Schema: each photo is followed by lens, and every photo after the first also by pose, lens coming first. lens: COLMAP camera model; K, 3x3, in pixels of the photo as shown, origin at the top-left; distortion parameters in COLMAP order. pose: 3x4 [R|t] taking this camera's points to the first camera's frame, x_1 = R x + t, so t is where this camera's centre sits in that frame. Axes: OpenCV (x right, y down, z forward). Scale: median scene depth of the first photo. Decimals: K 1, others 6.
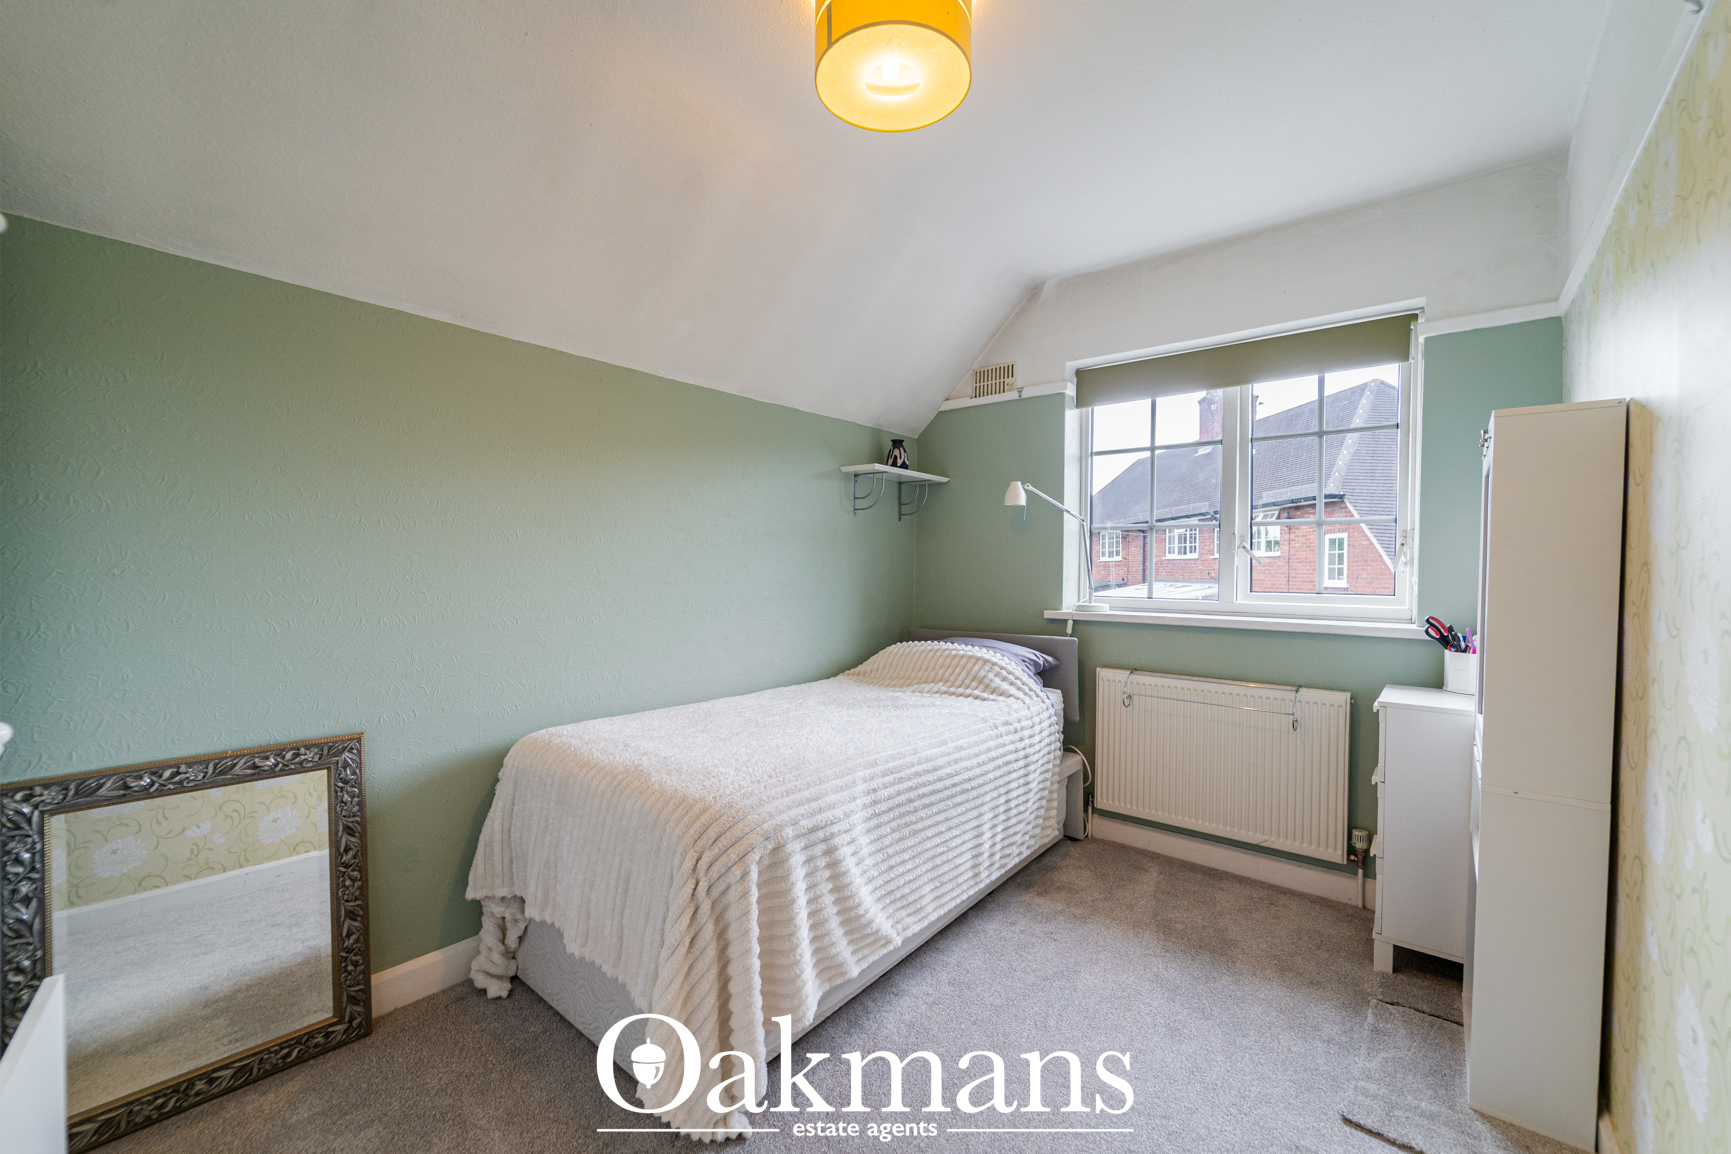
lens RADIAL K [[704.1, 0, 880.7], [0, 704.1, 587.8], [0, 0, 1]] dist [-0.001154, -0.000174]
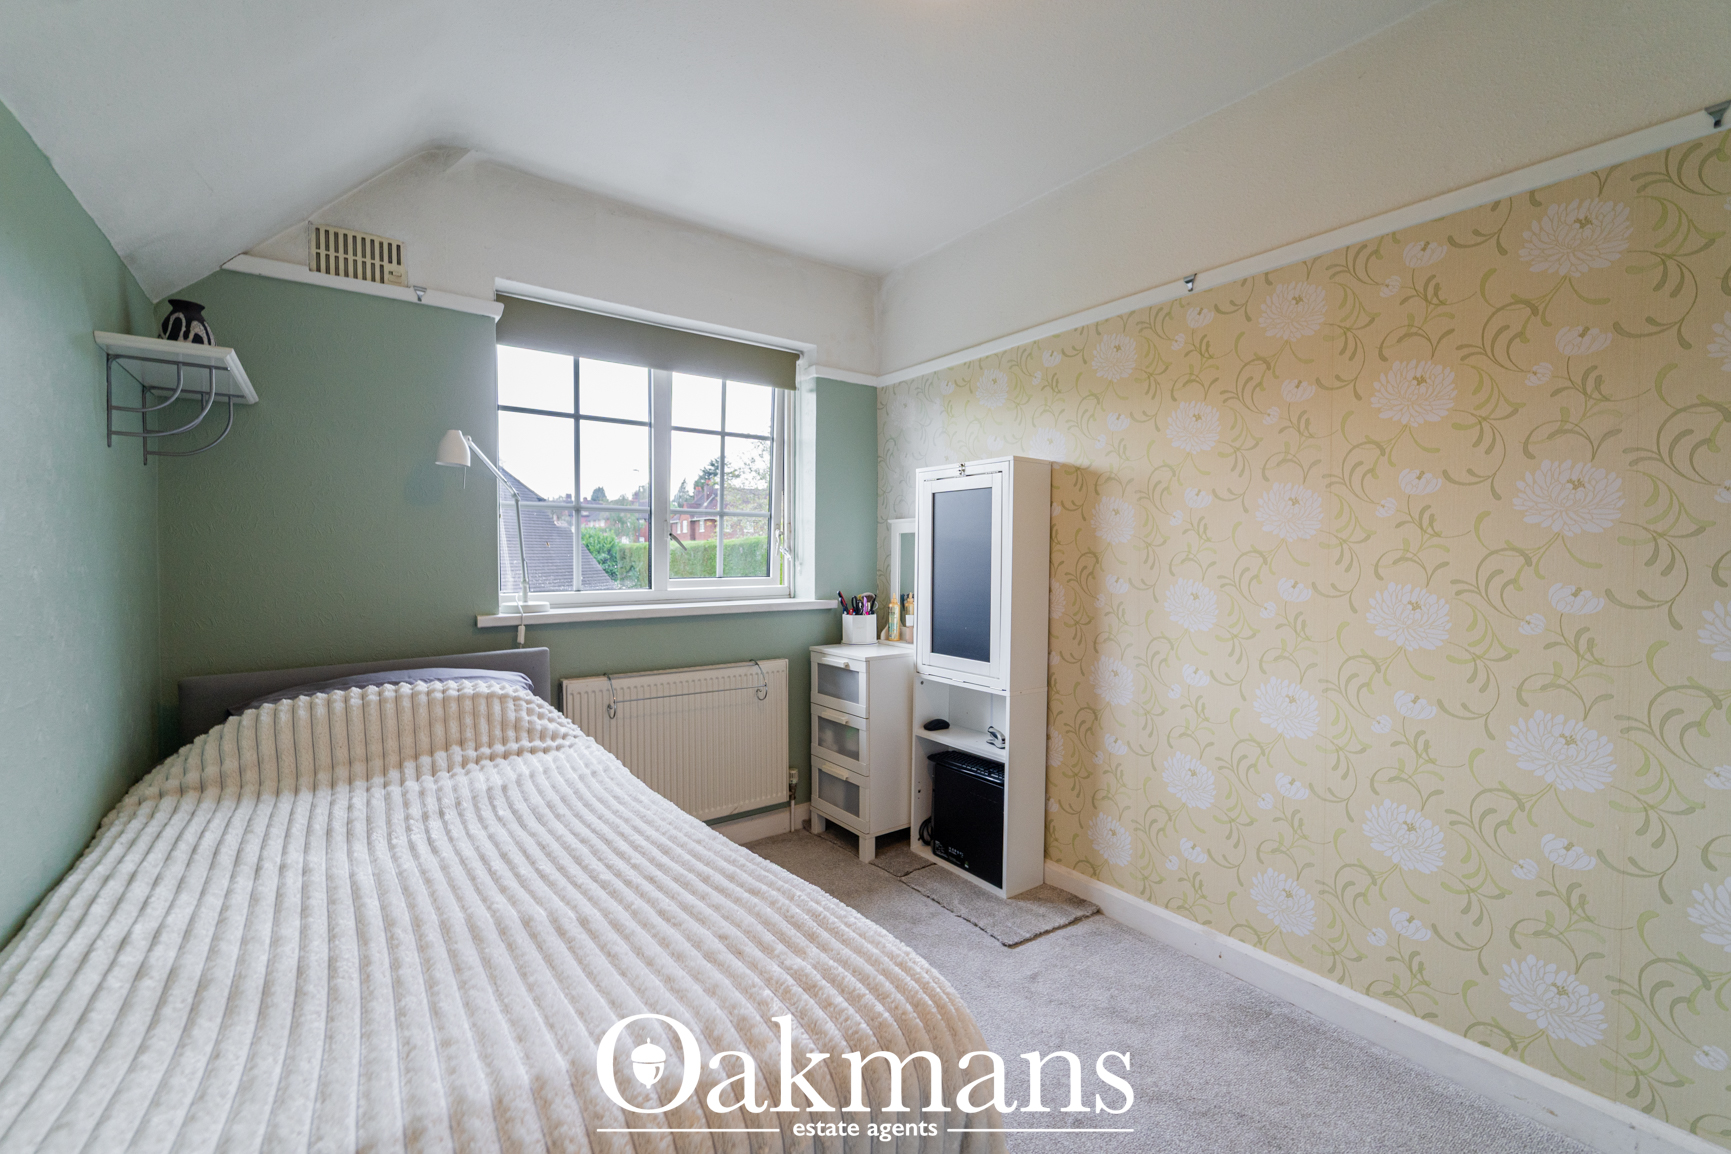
lens RADIAL K [[726.2, 0, 872.8], [0, 726.2, 578.7], [0, 0, 1]] dist [0.001354, -0.000215]
pose [[0.245501, -0.043584, 0.968416, -0.392597], [0.026324, 0.998920, 0.038284, -0.024399], [-0.969039, 0.016094, 0.246384, 0.439158]]
